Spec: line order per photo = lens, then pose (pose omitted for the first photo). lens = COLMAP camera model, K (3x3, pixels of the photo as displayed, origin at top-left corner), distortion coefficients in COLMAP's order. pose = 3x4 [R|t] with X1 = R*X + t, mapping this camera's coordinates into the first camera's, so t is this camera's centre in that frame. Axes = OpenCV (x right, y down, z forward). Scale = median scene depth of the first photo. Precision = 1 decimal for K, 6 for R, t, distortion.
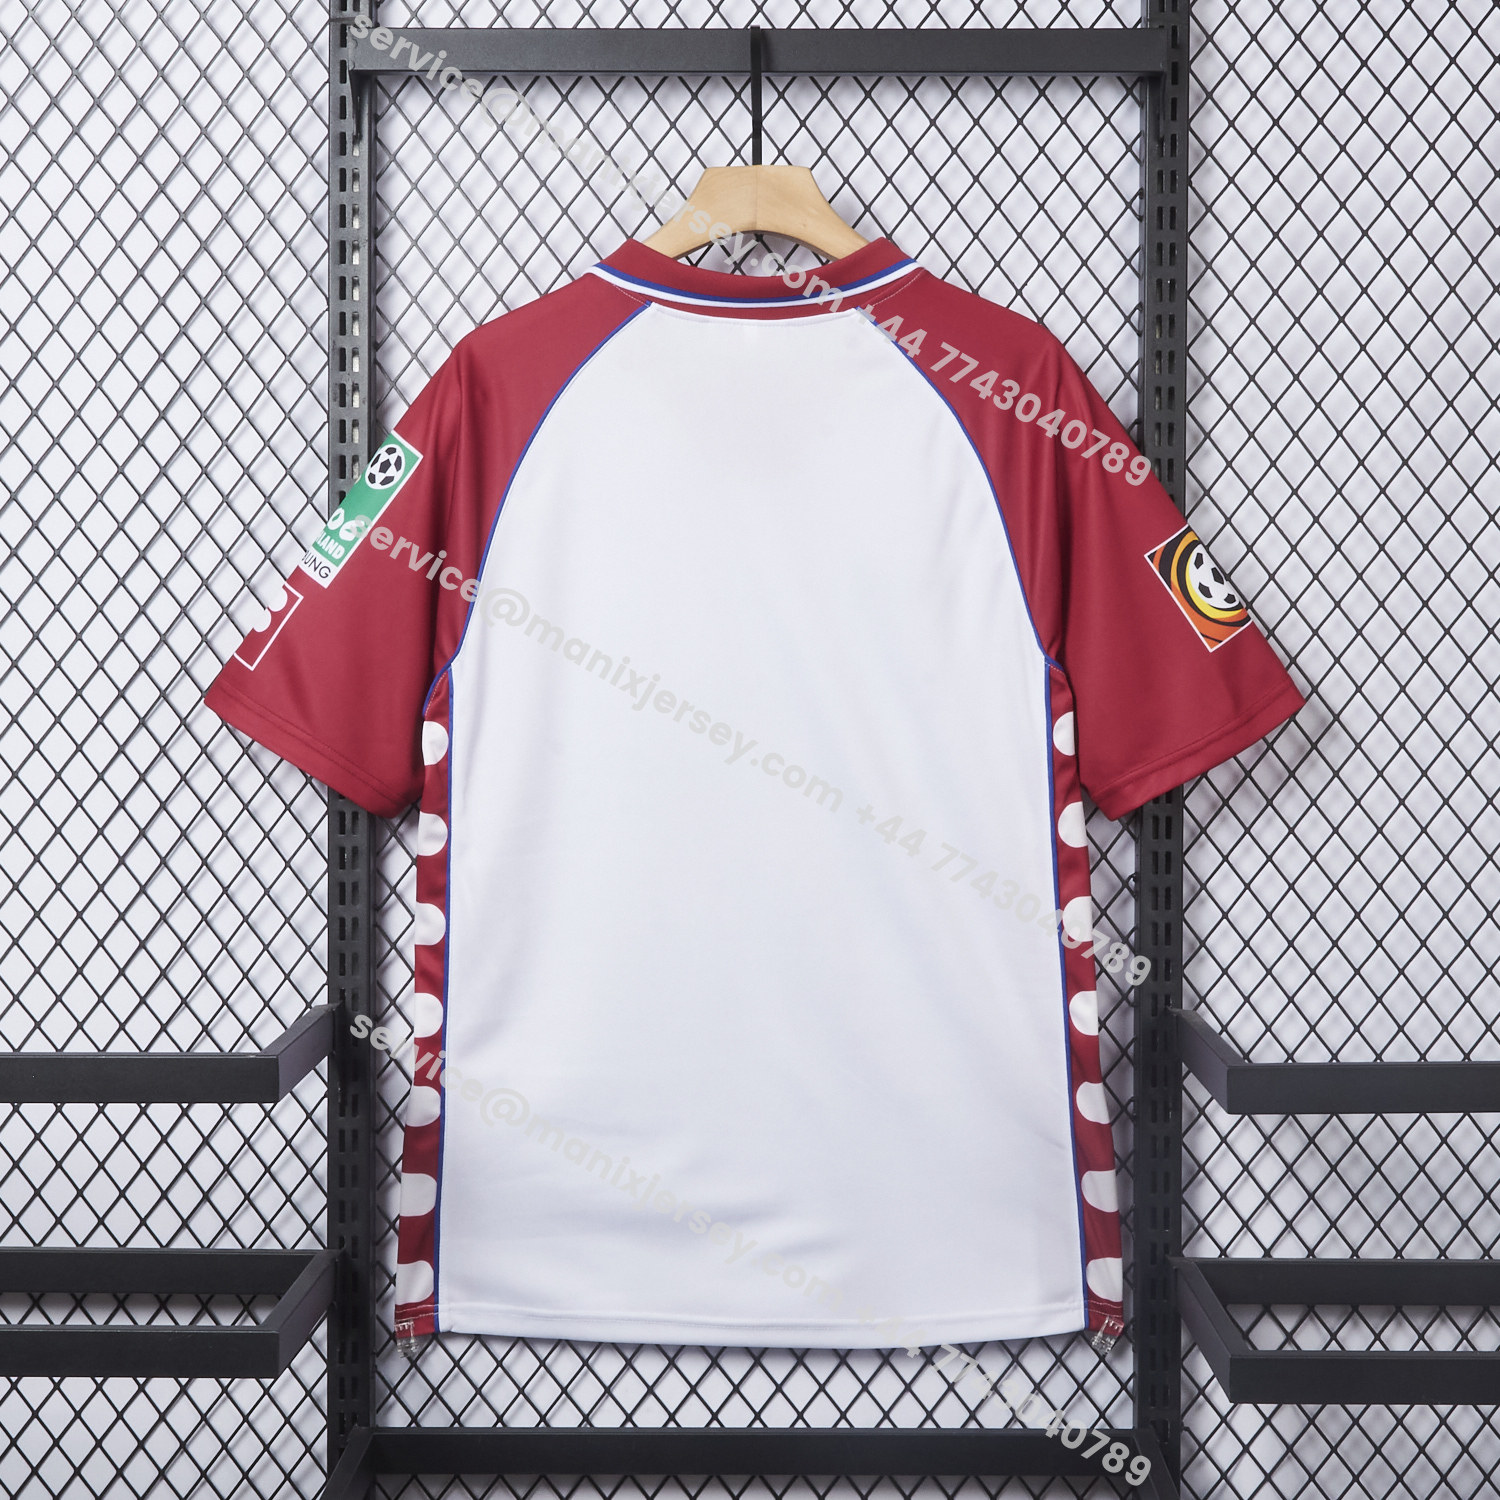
lens RADIAL K [[6101.0, 0, 749.5], [0, 6101.0, 748.6], [0, 0, 1]] dist [-0.013681, 0.000000]
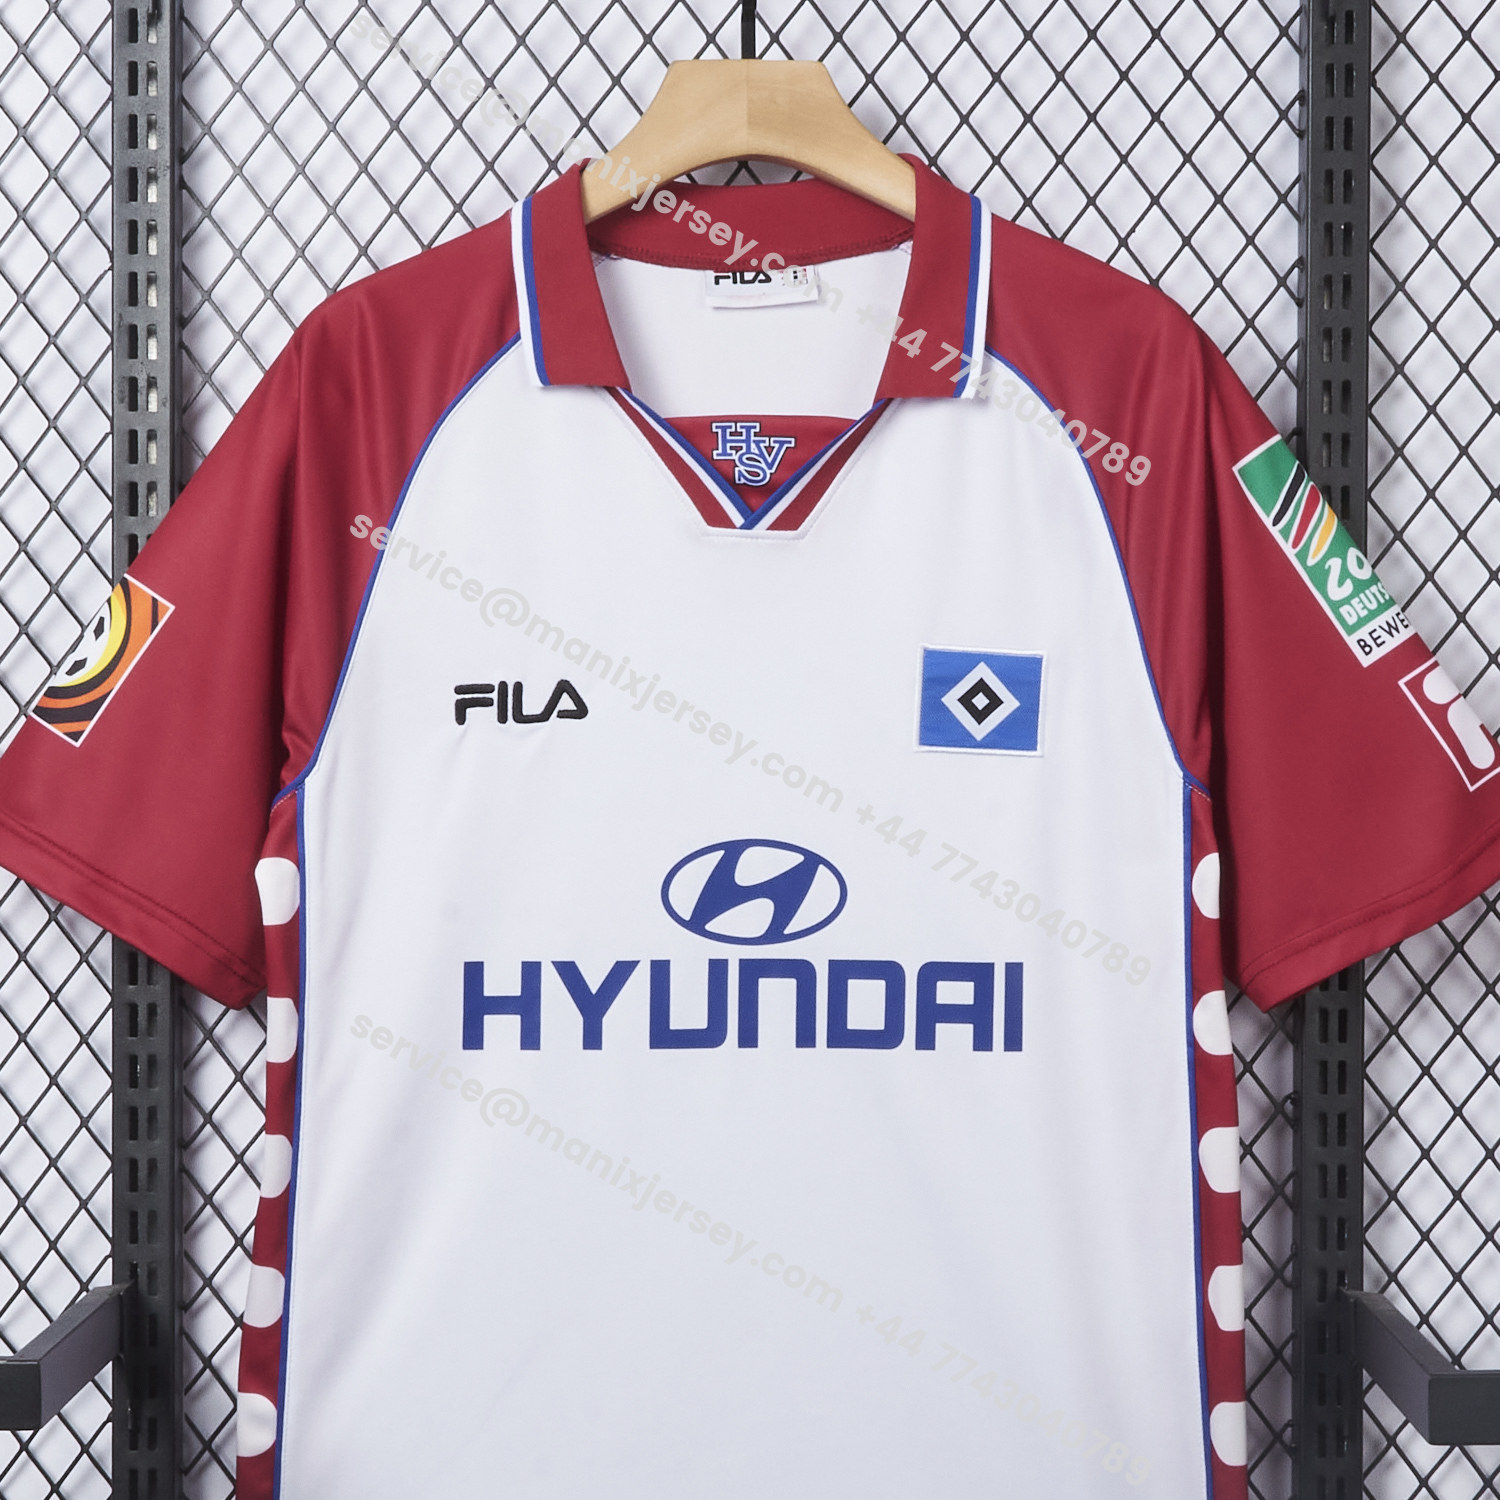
lens RADIAL K [[6101.0, 0, 750.6], [0, 6101.0, 751.0], [0, 0, 1]] dist [-0.013681, 0.000000]
pose [[1.000000, -0.000932, 0.000196, 0.002265], [0.000932, 0.999999, 0.000368, -0.018135], [-0.000196, -0.000368, 1.000000, 0.316880]]
